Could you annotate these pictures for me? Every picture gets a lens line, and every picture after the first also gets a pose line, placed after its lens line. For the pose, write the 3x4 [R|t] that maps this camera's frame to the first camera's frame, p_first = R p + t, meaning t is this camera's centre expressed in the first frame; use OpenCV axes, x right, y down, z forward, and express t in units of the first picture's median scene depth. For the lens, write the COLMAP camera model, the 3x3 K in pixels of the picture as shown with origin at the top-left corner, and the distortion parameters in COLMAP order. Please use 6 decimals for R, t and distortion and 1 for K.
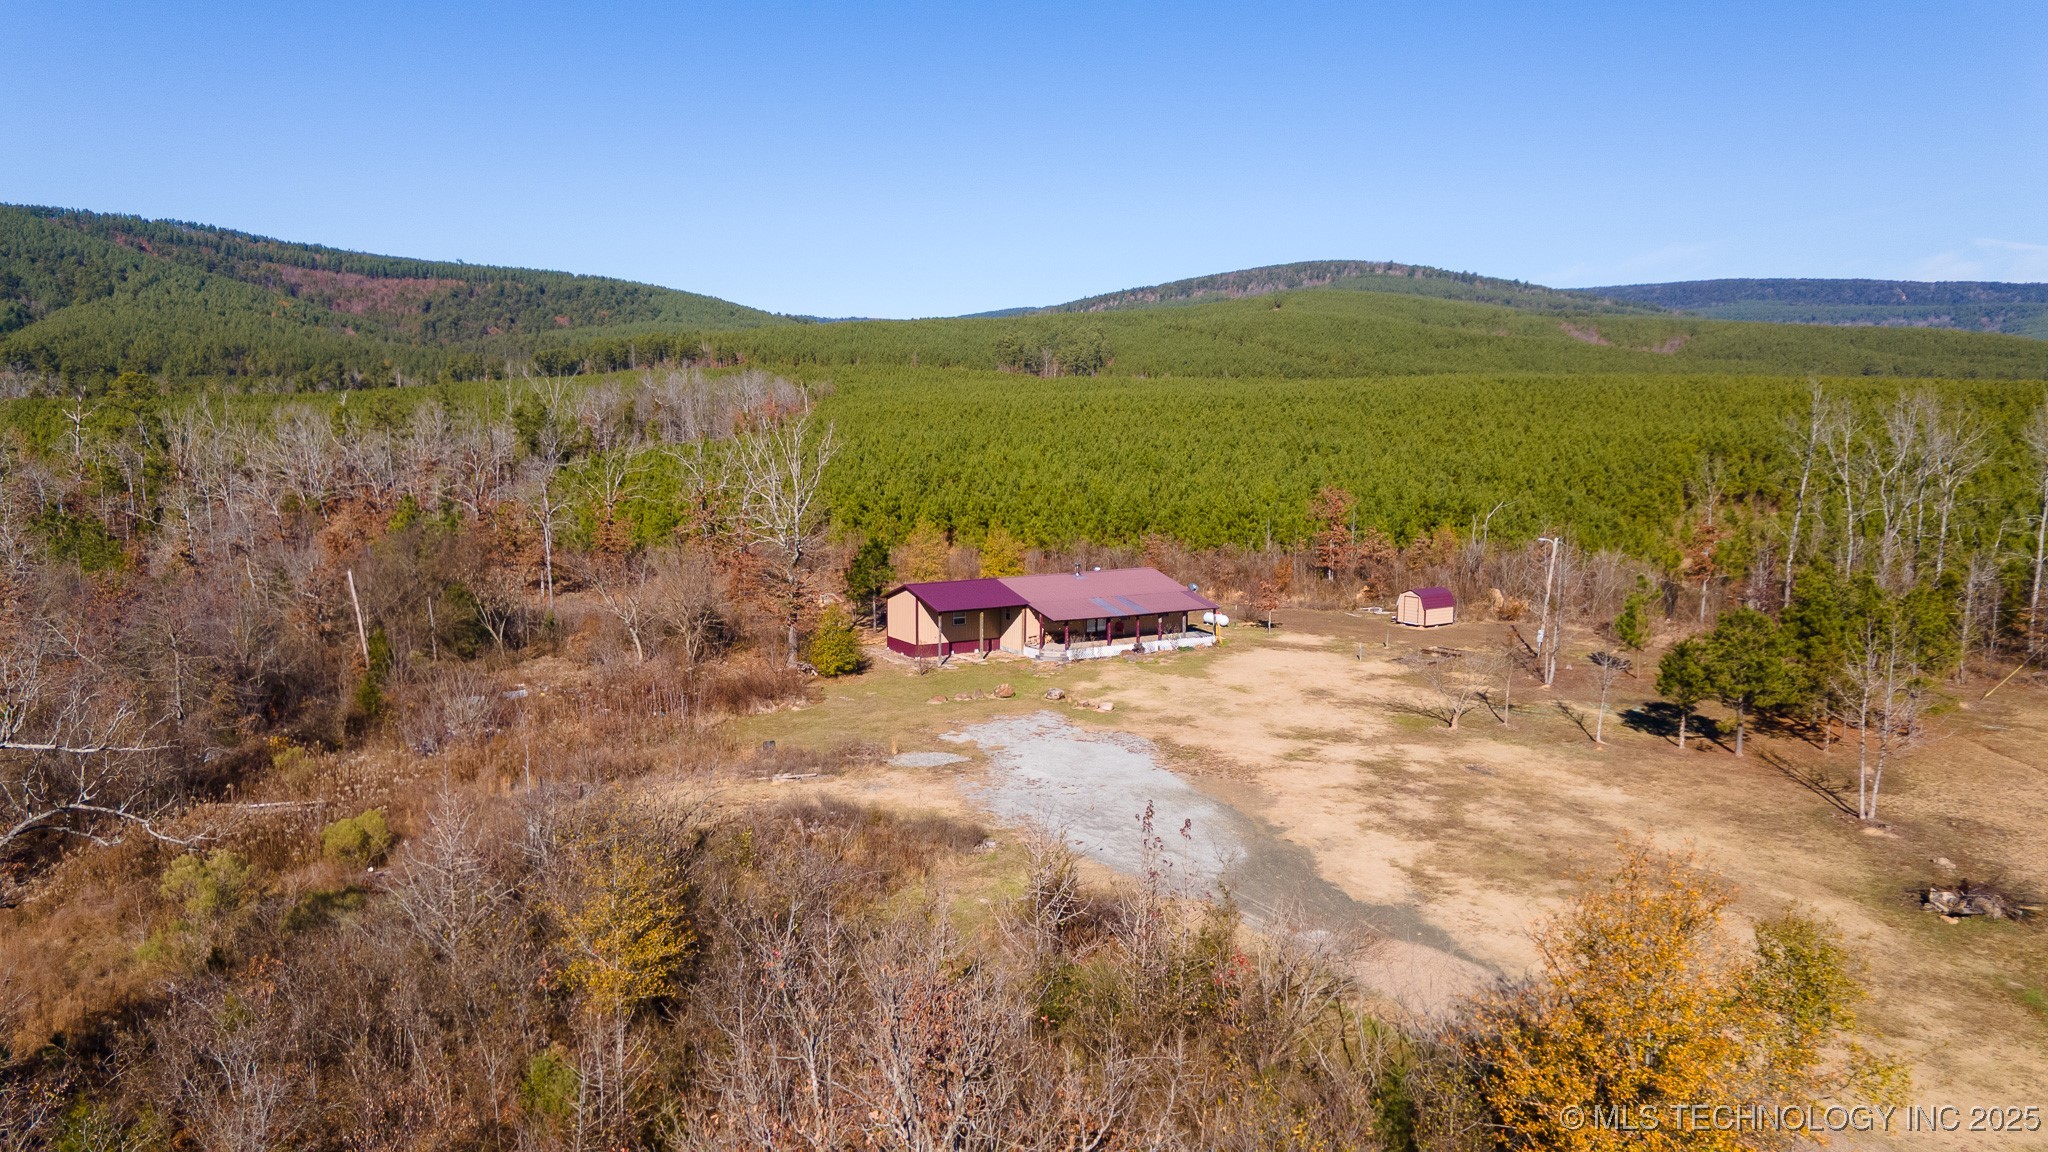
lens RADIAL K [[1481.2, 0, 1013.1], [0, 1481.2, 584.5], [0, 0, 1]] dist [0.034214, 0.027589]
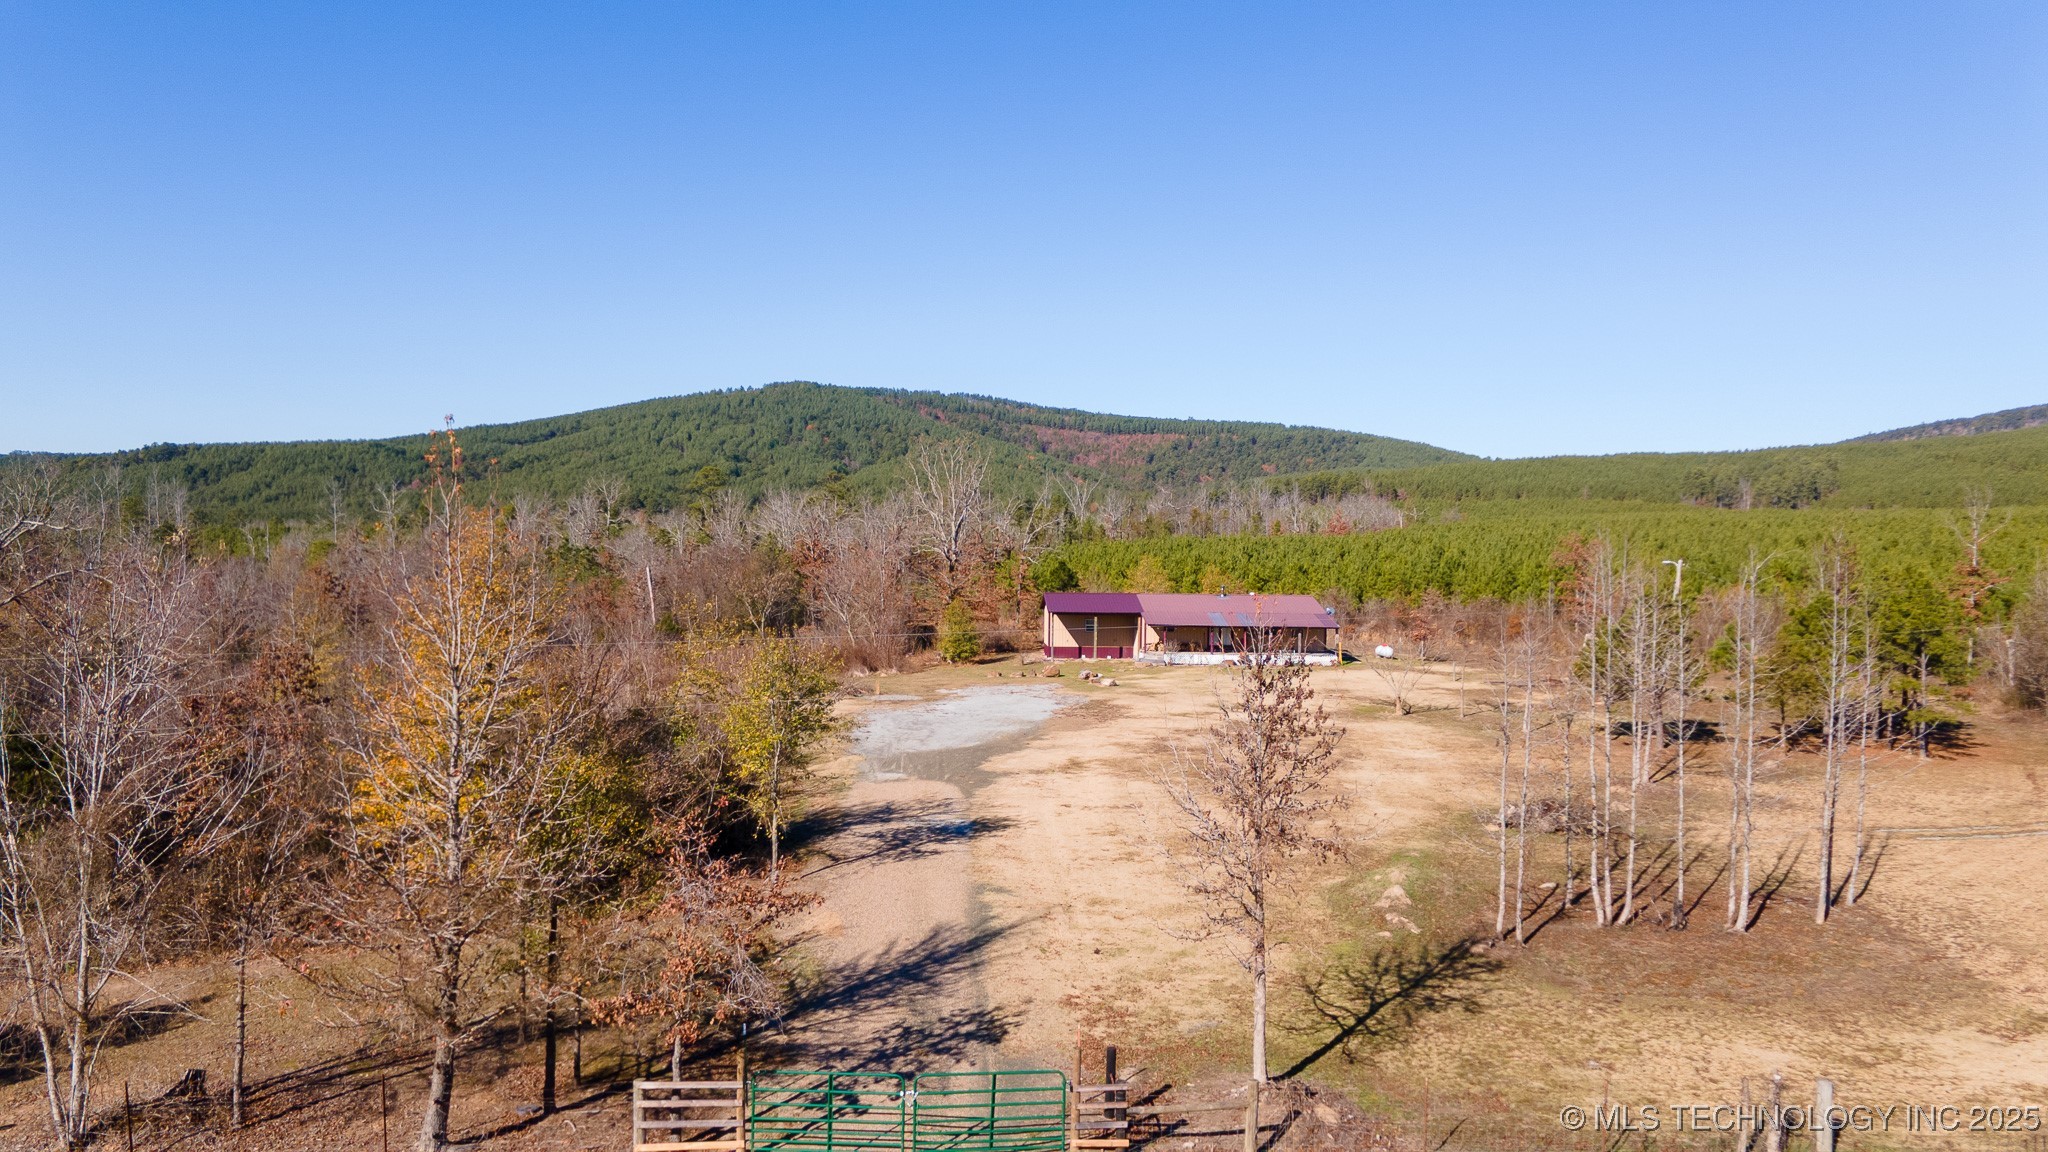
lens RADIAL K [[1481.2, 0, 1004.7], [0, 1481.2, 581.1], [0, 0, 1]] dist [0.034214, 0.027589]
pose [[0.883767, 0.019165, -0.467534, 0.024053], [-0.067254, 0.993989, -0.086383, 0.005122], [0.463068, 0.107786, 0.879744, -0.001109]]
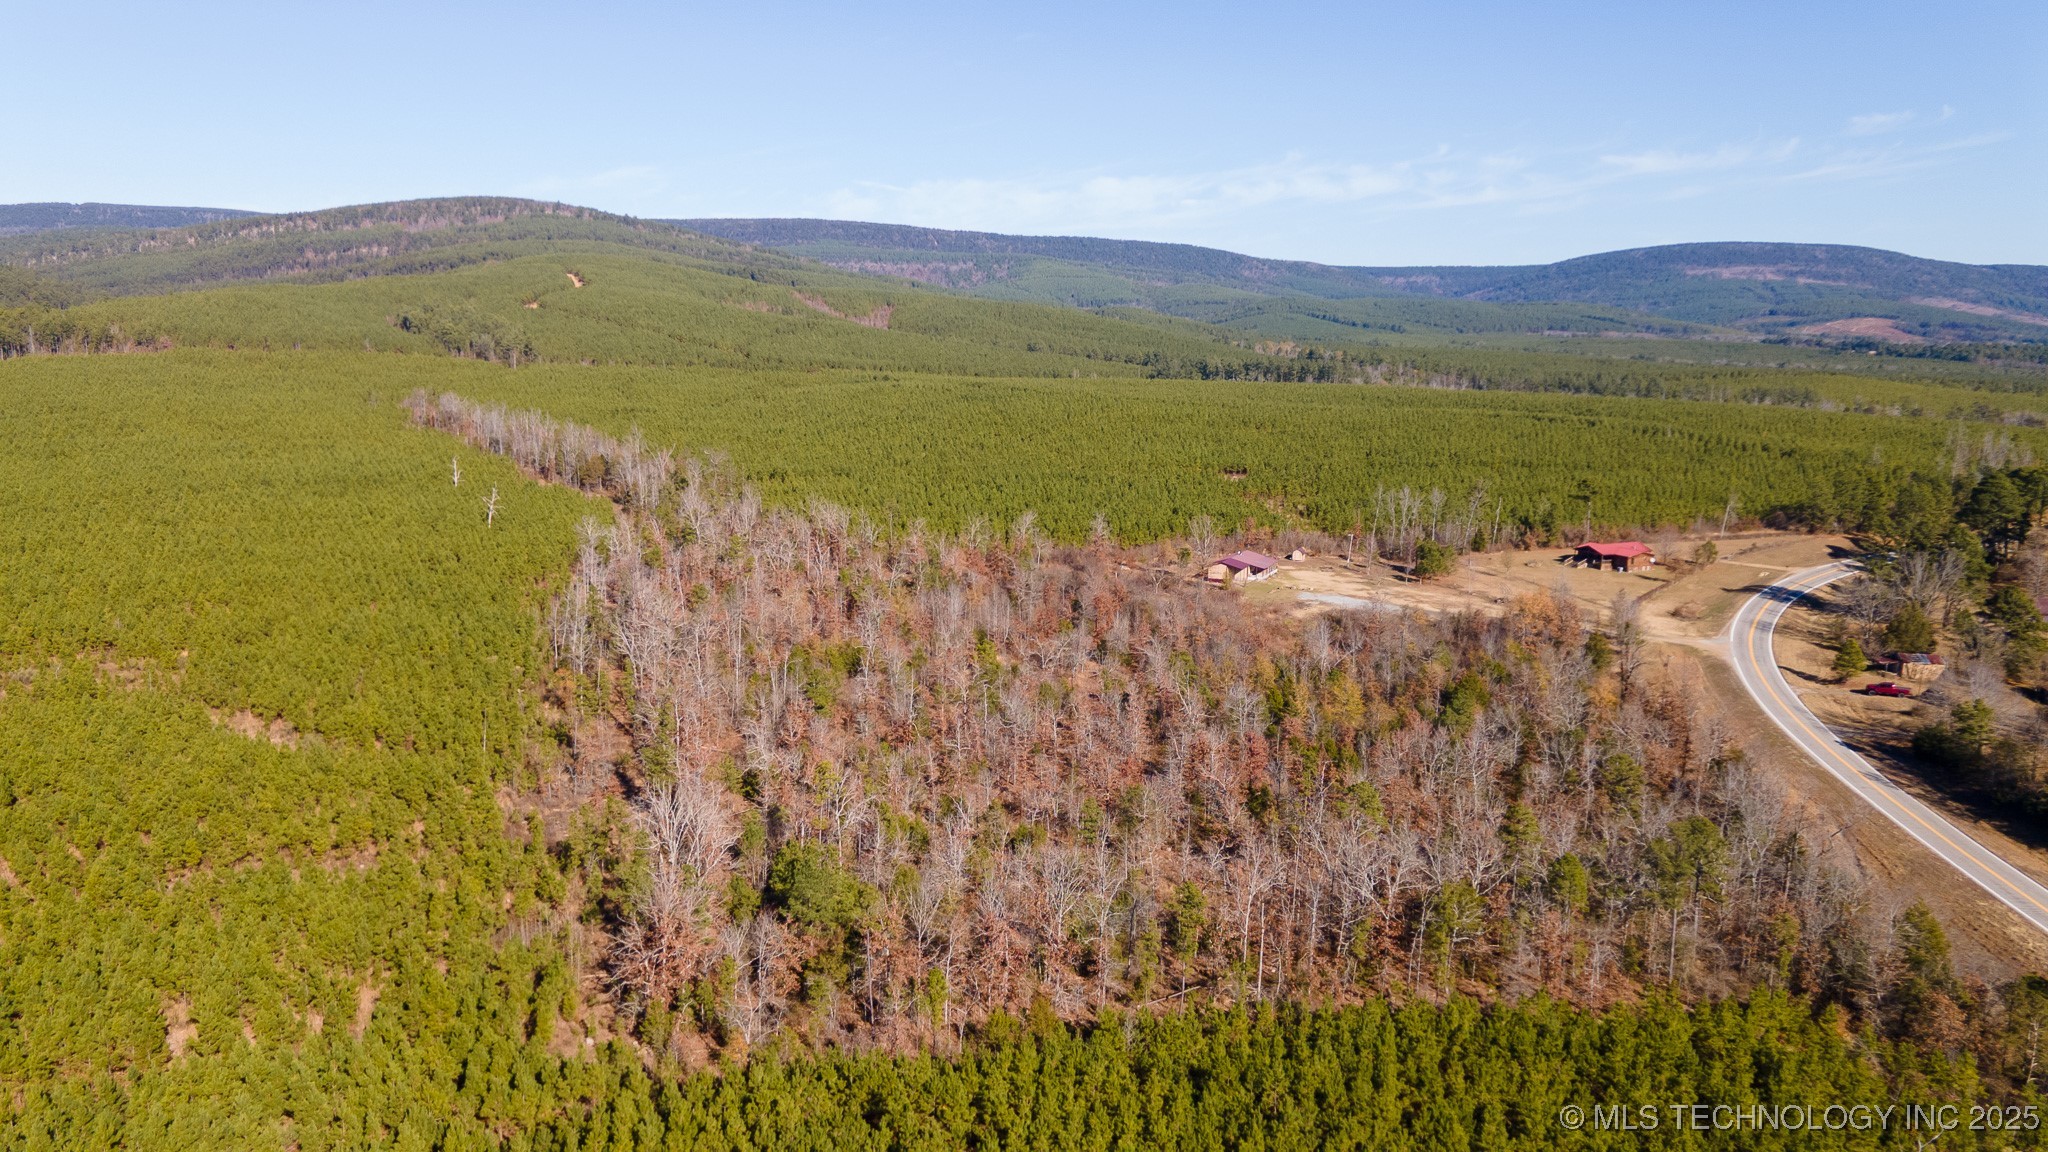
lens RADIAL K [[1481.2, 0, 1001.7], [0, 1481.2, 554.7], [0, 0, 1]] dist [0.034214, 0.027589]
pose [[0.826453, -0.086227, 0.556364, -0.137486], [0.062914, 0.996157, 0.060931, -0.014740], [-0.559479, -0.015353, 0.828702, -0.090558]]
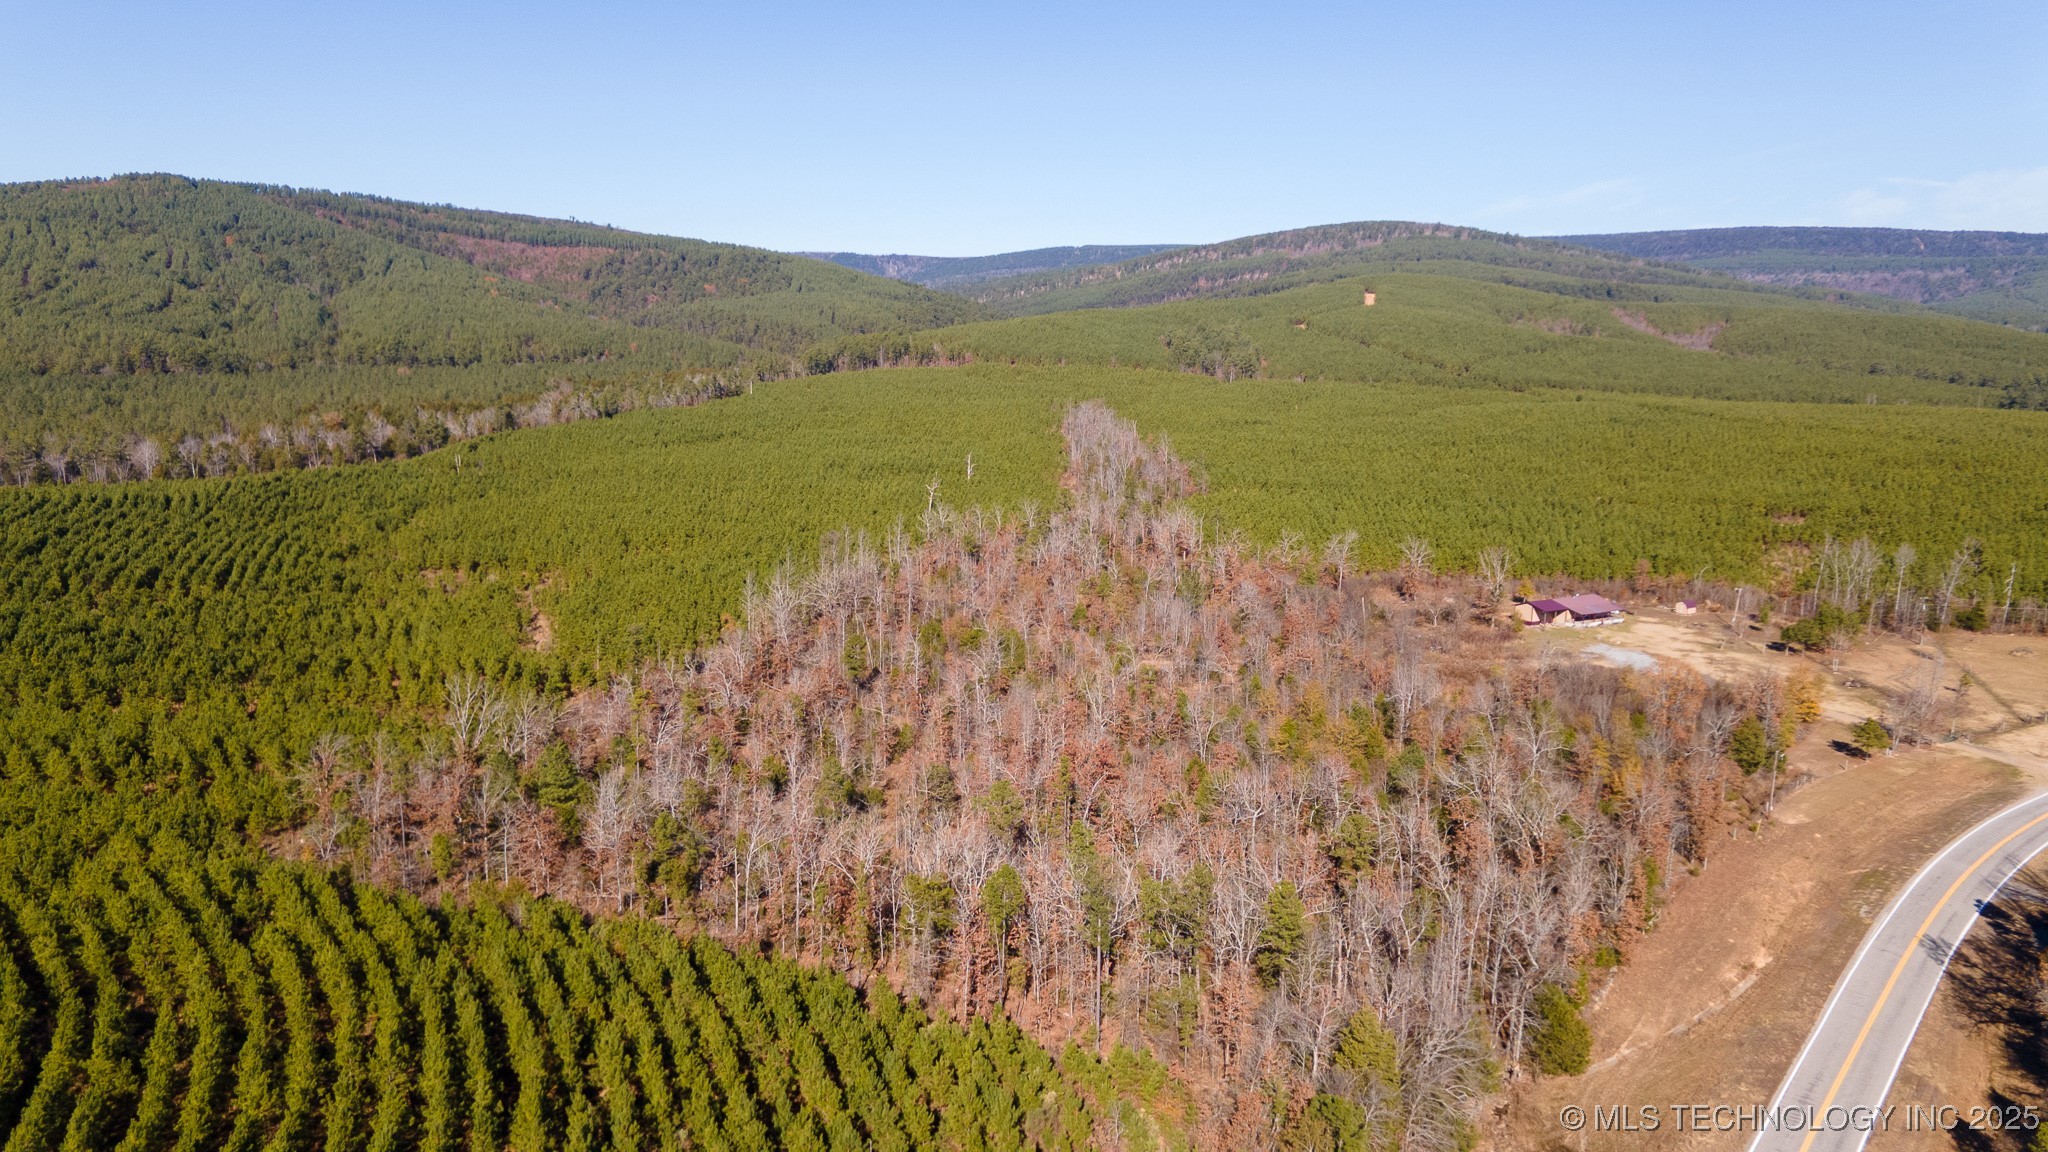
lens RADIAL K [[1481.2, 0, 1006.6], [0, 1481.2, 571.6], [0, 0, 1]] dist [0.034214, 0.027589]
pose [[0.999934, 0.007354, -0.008854, -0.064570], [-0.006987, 0.999141, 0.040854, -0.010412], [0.009147, -0.040790, 0.999126, -0.120840]]
